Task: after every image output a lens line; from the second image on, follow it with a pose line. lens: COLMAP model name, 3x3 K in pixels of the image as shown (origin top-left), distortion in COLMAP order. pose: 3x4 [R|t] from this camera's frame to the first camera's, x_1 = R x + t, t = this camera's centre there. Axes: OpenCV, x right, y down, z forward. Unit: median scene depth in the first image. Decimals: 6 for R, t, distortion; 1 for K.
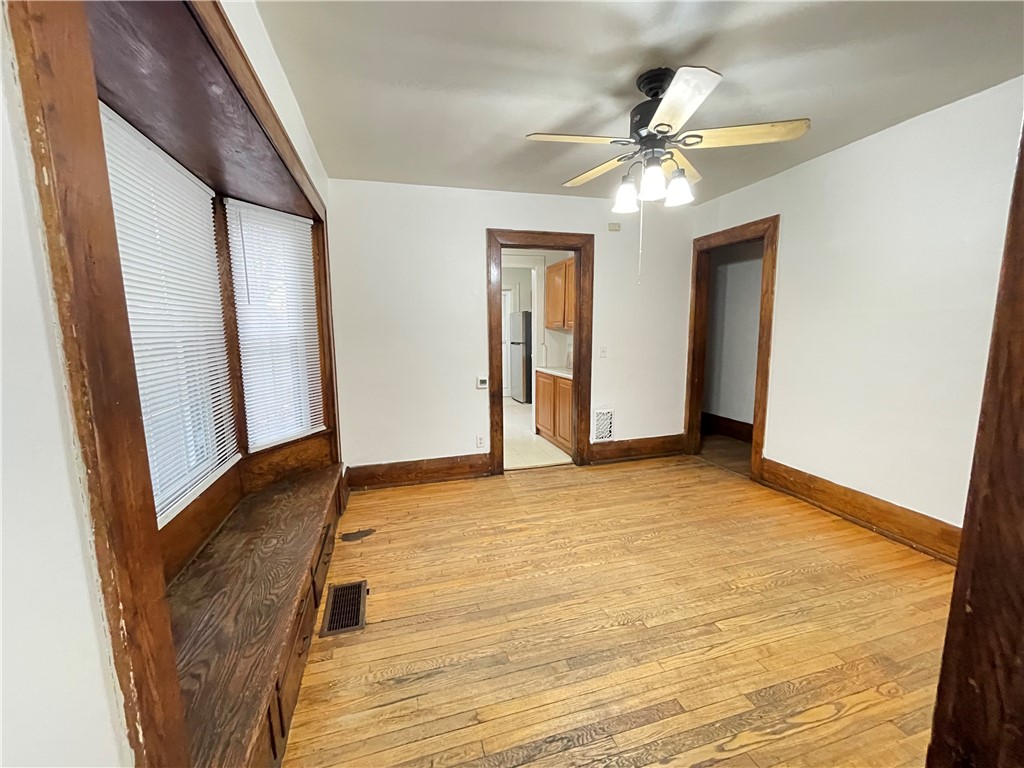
lens RADIAL K [[410.6, 0, 506.8], [0, 410.6, 388.5], [0, 0, 1]] dist [-0.001849, -0.000286]
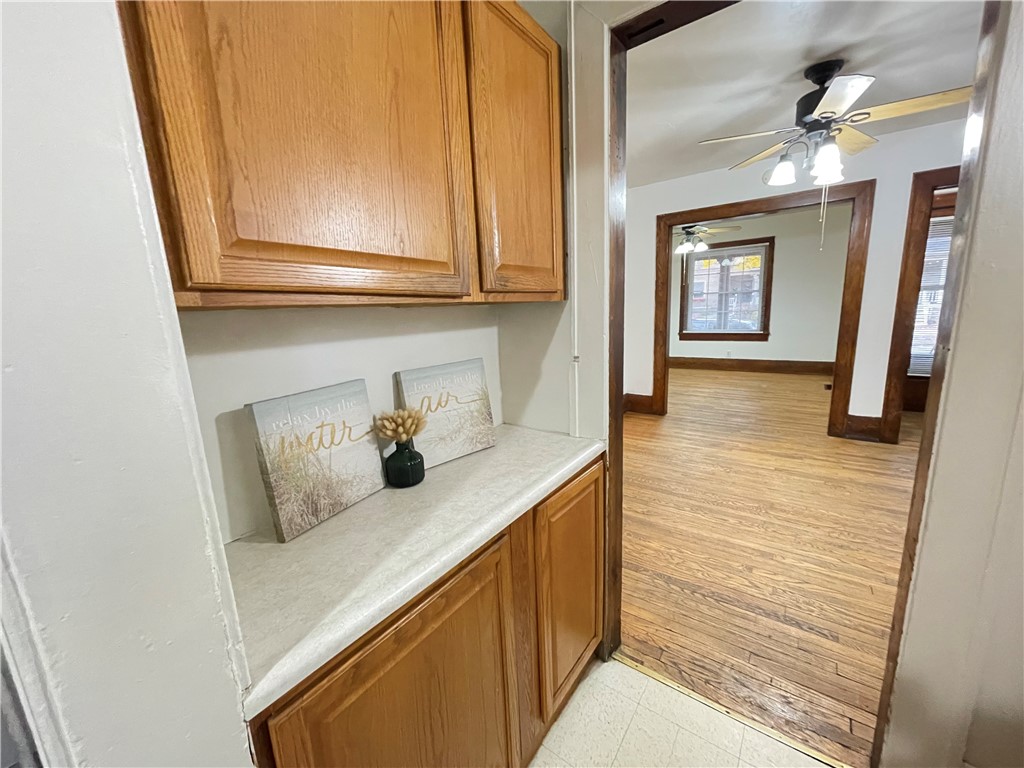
lens RADIAL K [[410.6, 0, 506.8], [0, 410.6, 388.5], [0, 0, 1]] dist [-0.001849, -0.000286]
pose [[-0.613261, -0.115745, 0.781354, -0.063624], [0.164605, 0.948761, 0.269737, -0.252078], [-0.772539, 0.294034, -0.562786, 1.812852]]
